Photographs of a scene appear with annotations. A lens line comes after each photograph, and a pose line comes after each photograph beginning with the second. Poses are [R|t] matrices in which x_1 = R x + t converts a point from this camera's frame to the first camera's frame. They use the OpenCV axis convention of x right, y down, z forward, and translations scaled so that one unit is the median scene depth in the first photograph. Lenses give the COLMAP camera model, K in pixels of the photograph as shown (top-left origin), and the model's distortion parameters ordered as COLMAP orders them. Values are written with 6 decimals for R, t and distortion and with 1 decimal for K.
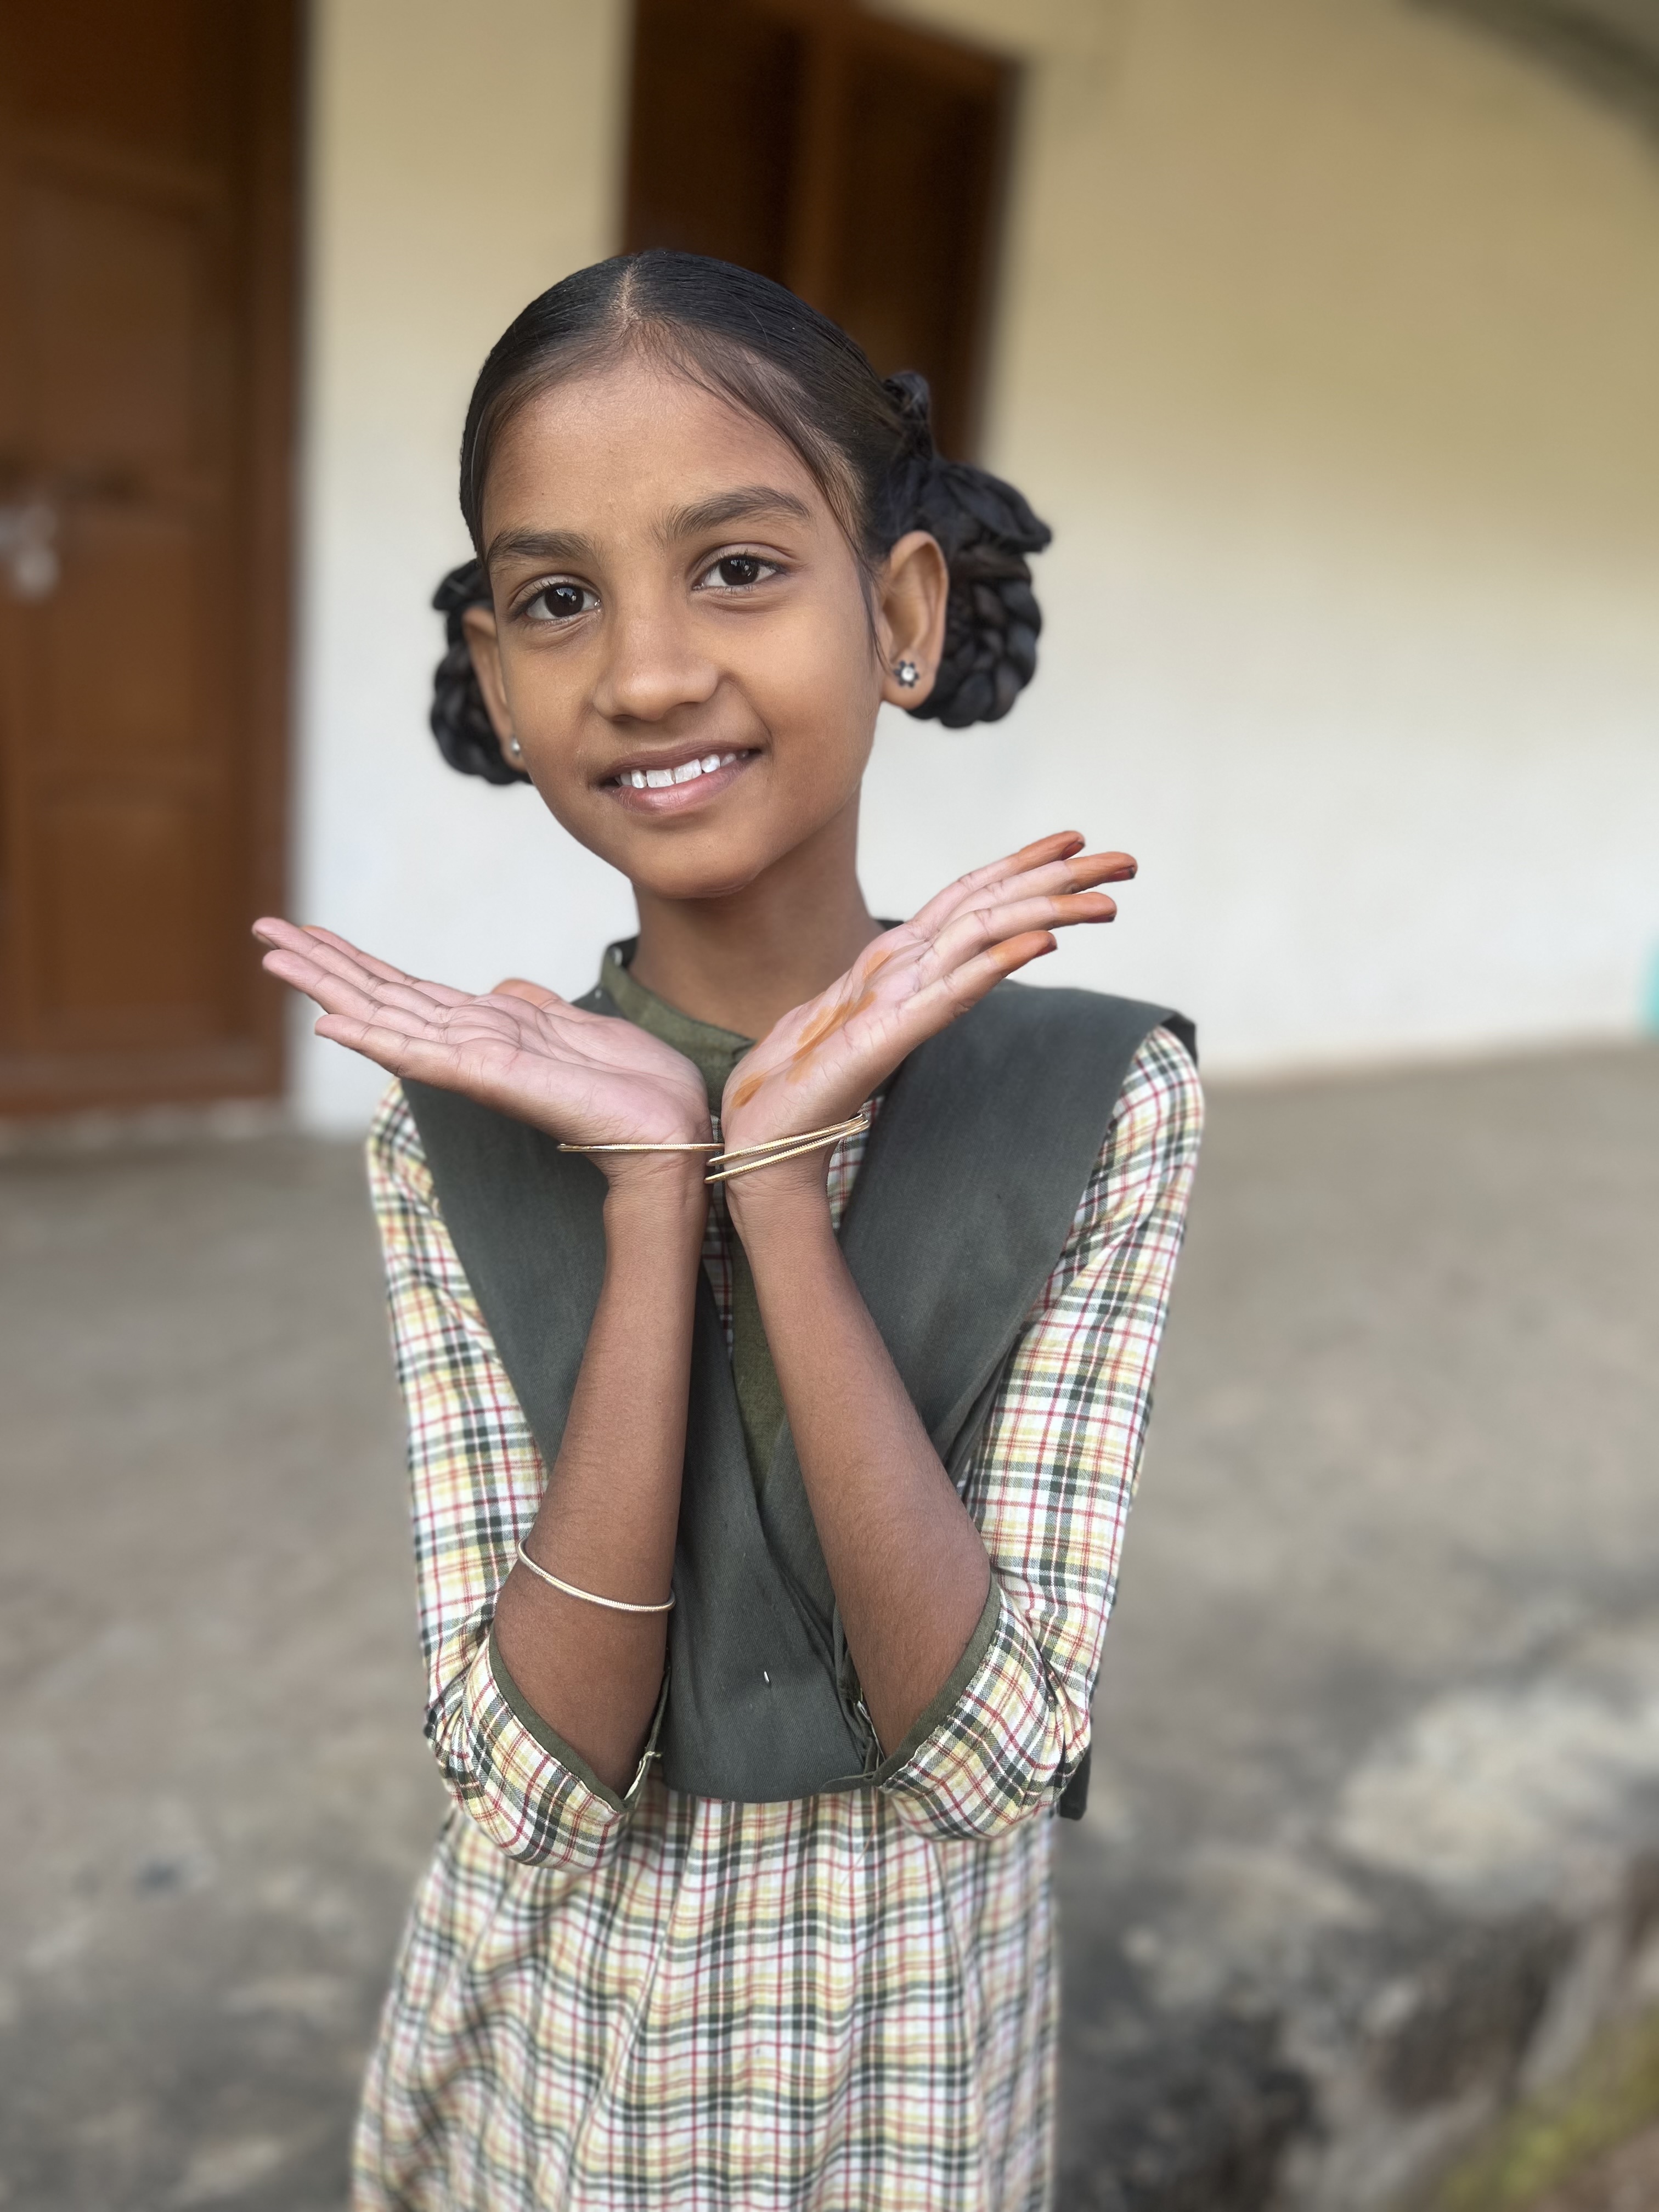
lens RADIAL K [[1667.8, 0, 827.2], [0, 1667.8, 1118.1], [0, 0, 1]] dist [0.034166, -0.041049]
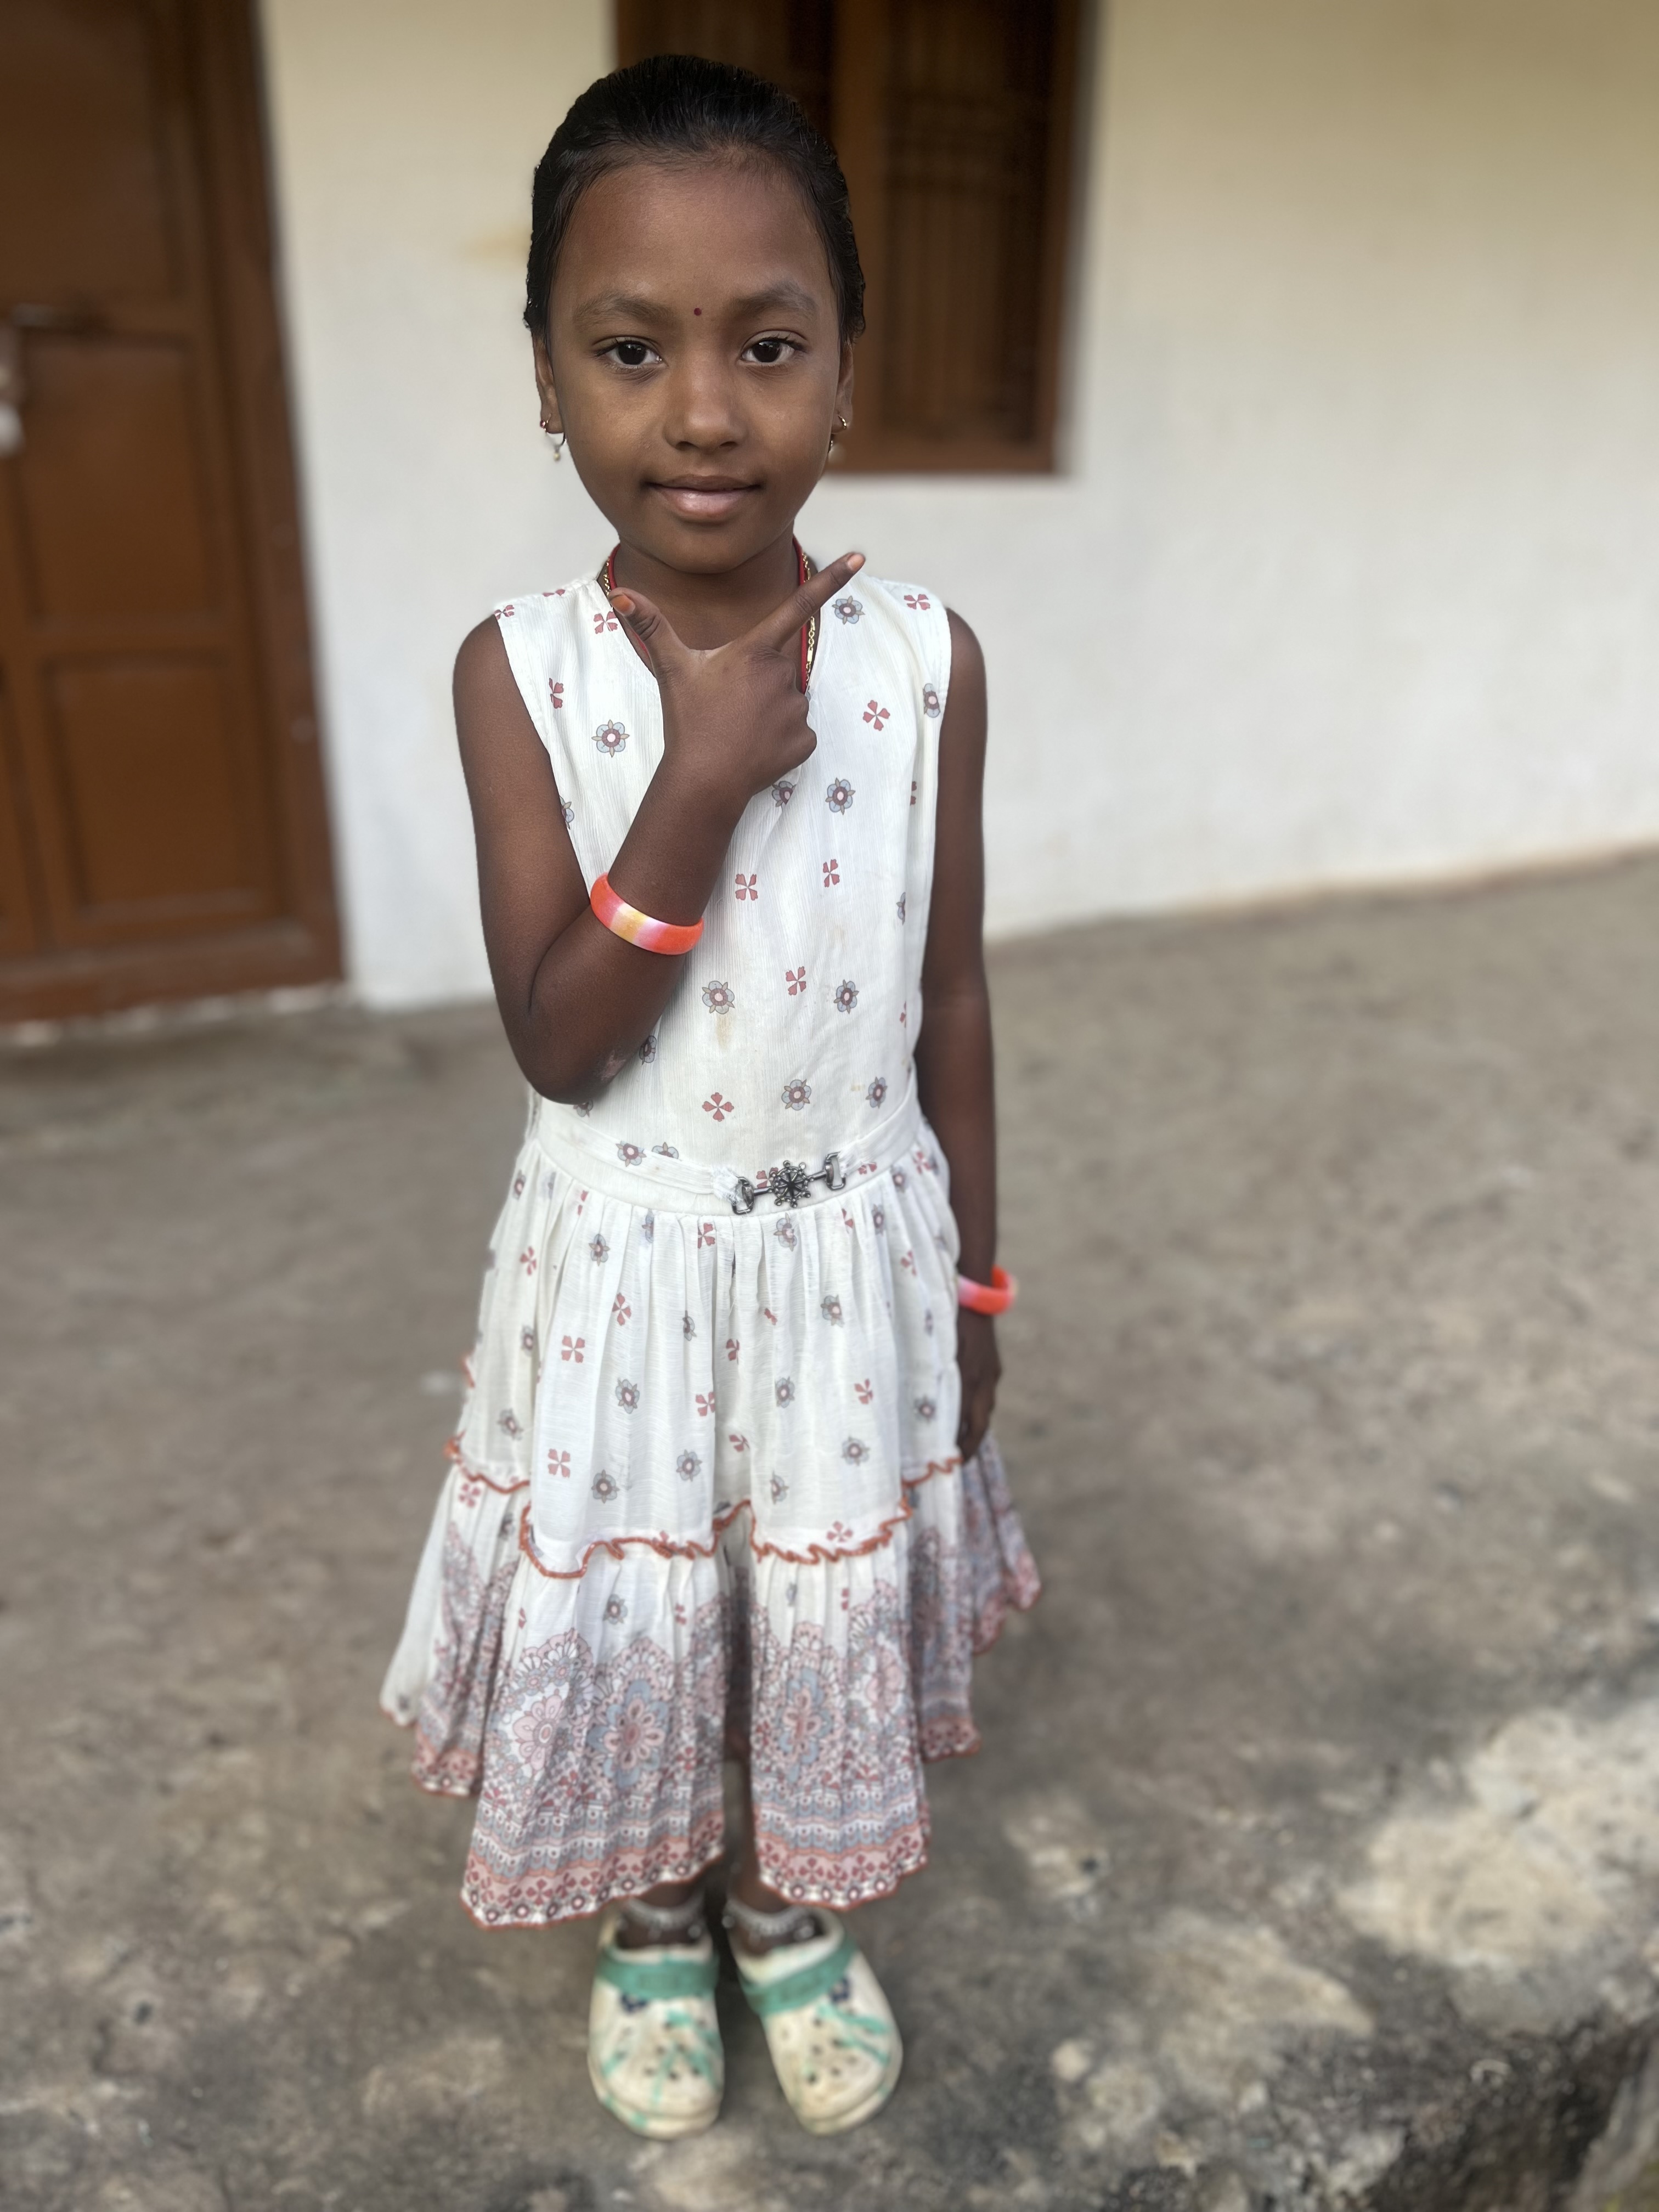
lens RADIAL K [[1667.8, 0, 835.2], [0, 1667.8, 1095.5], [0, 0, 1]] dist [0.034166, -0.041049]
pose [[0.988916, -0.029581, -0.145499, 0.174546], [0.045931, 0.992833, 0.110329, -0.067507], [0.141193, -0.115789, 0.983187, 0.183512]]
